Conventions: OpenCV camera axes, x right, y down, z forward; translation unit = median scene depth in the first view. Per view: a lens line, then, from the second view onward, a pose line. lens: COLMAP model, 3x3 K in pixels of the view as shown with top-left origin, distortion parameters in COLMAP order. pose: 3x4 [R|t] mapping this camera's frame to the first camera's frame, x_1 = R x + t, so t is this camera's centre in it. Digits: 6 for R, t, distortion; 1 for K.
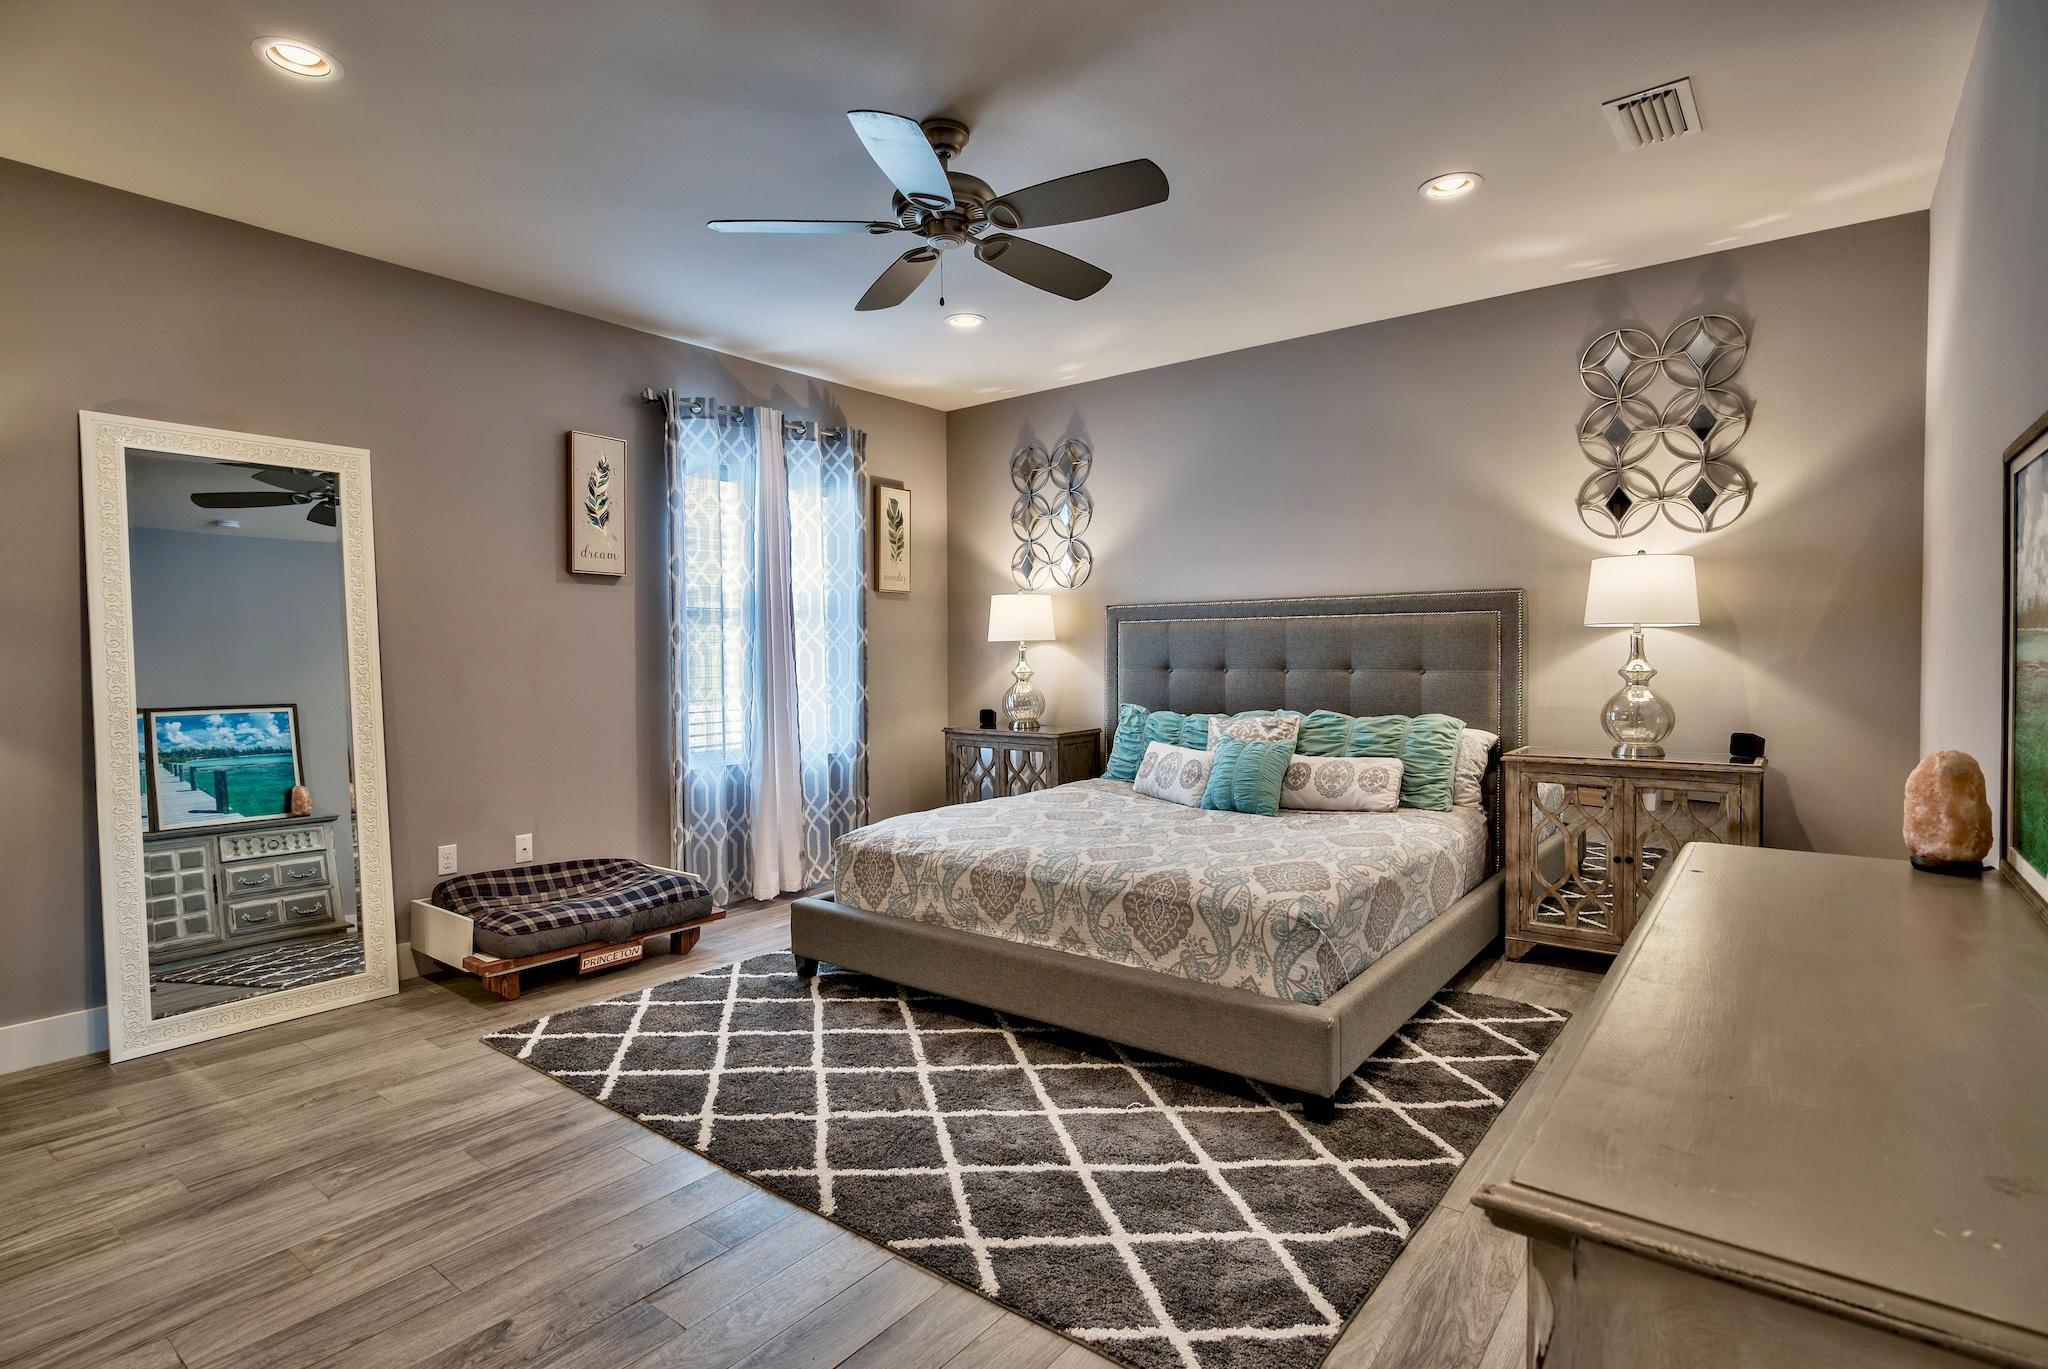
lens RADIAL K [[998.8, 0, 1059.2], [0, 998.8, 670.0], [0, 0, 1]] dist [0.001222, -0.000149]
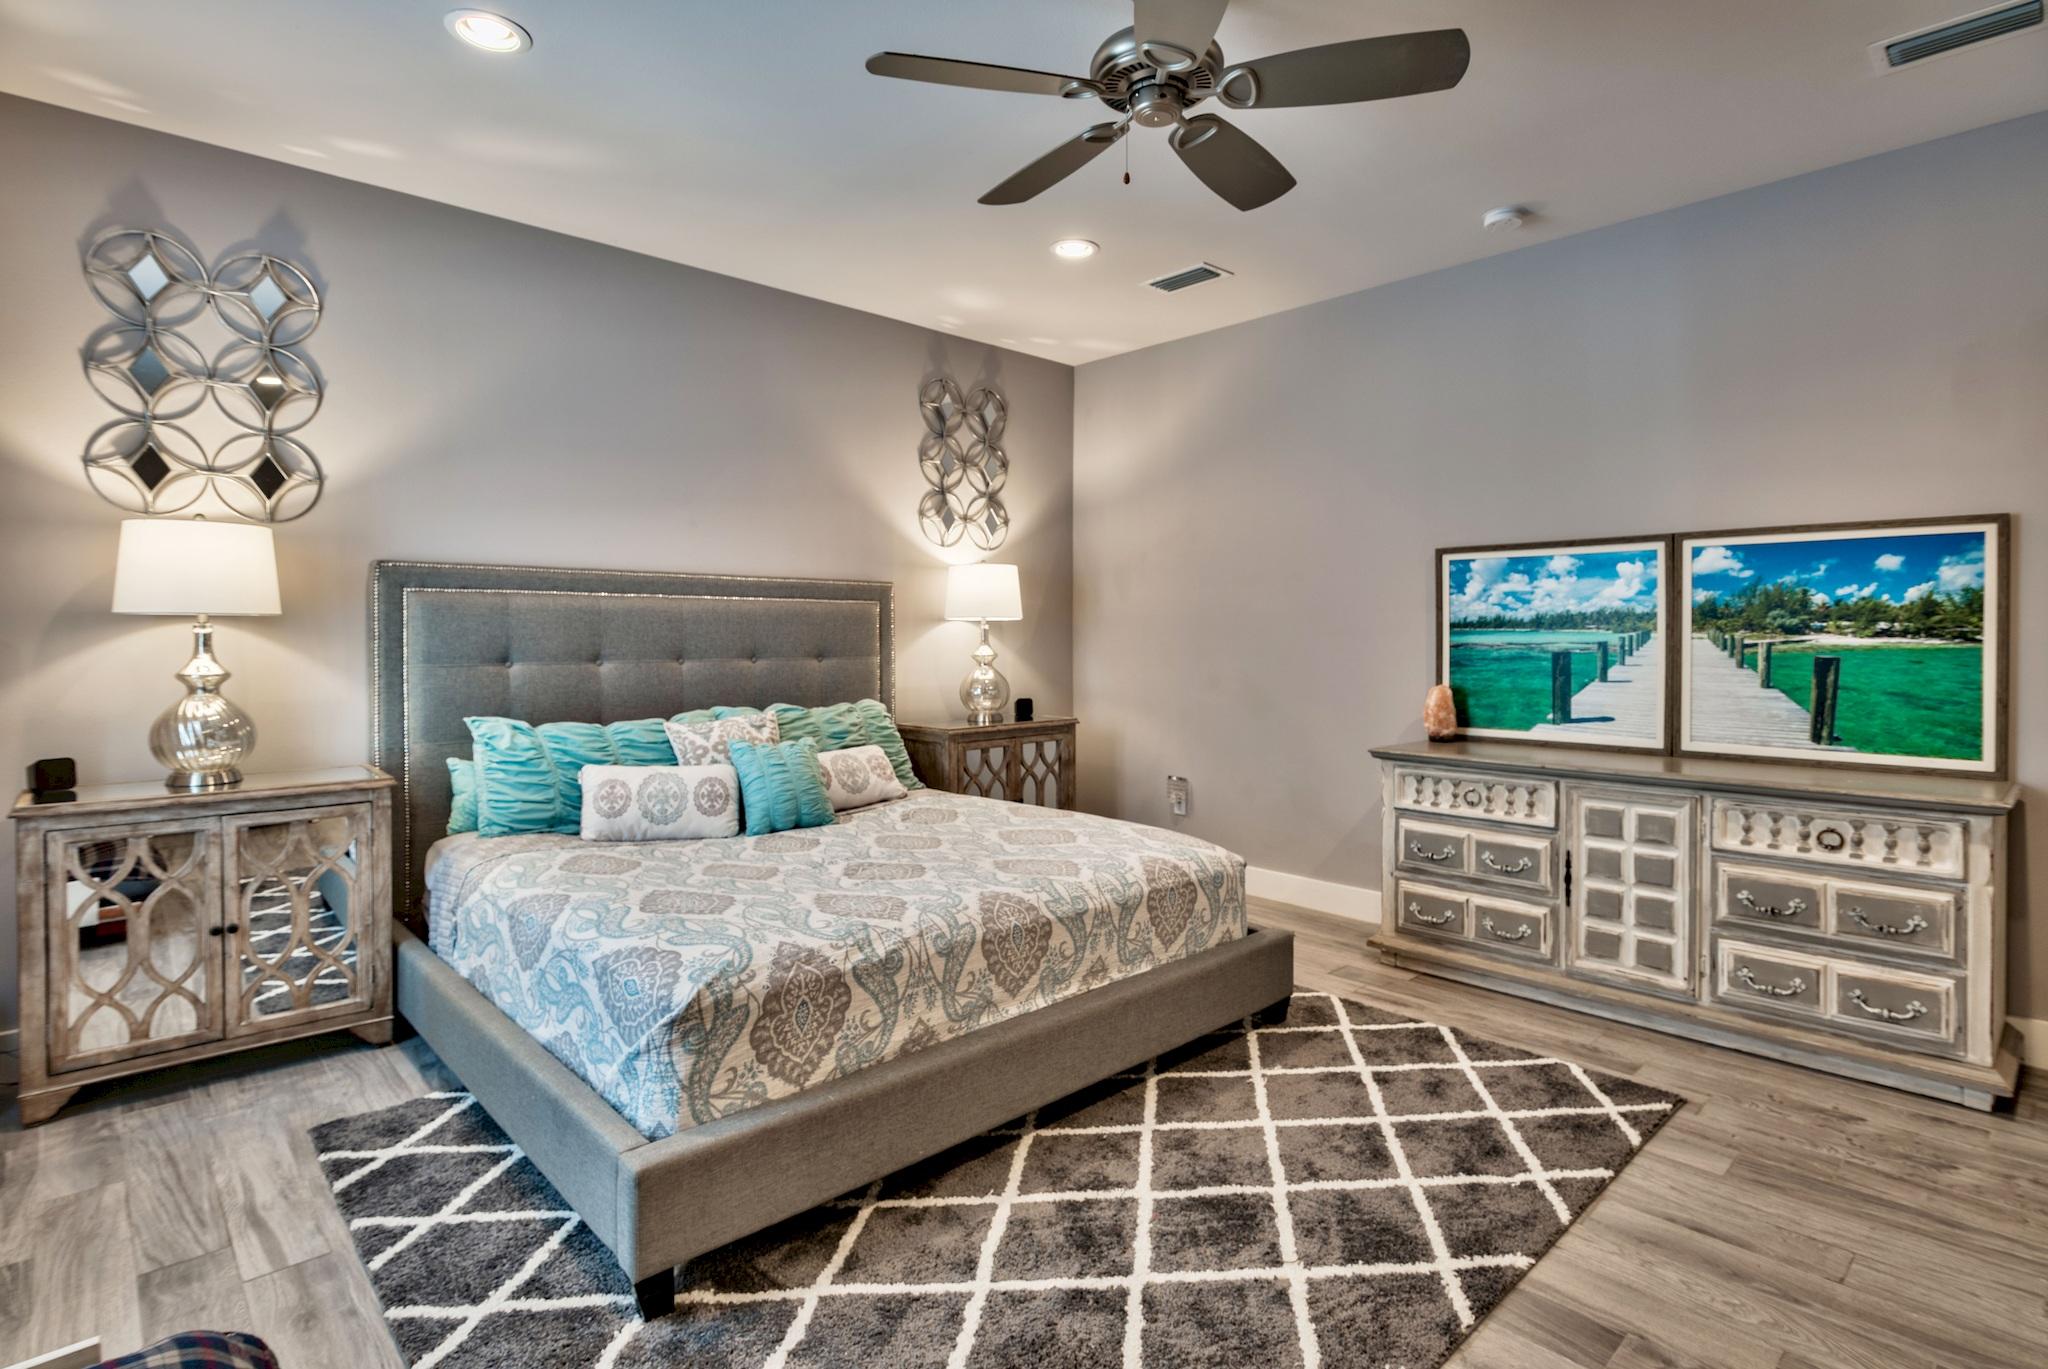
lens RADIAL K [[1022.2, 0, 998.6], [0, 1022.2, 641.9], [0, 0, 1]] dist [-0.008279, -0.000199]
pose [[0.187565, 0.004511, 0.982242, -0.703922], [0.018485, 0.999796, -0.008121, -0.004631], [-0.982078, 0.019680, 0.187443, 0.747727]]
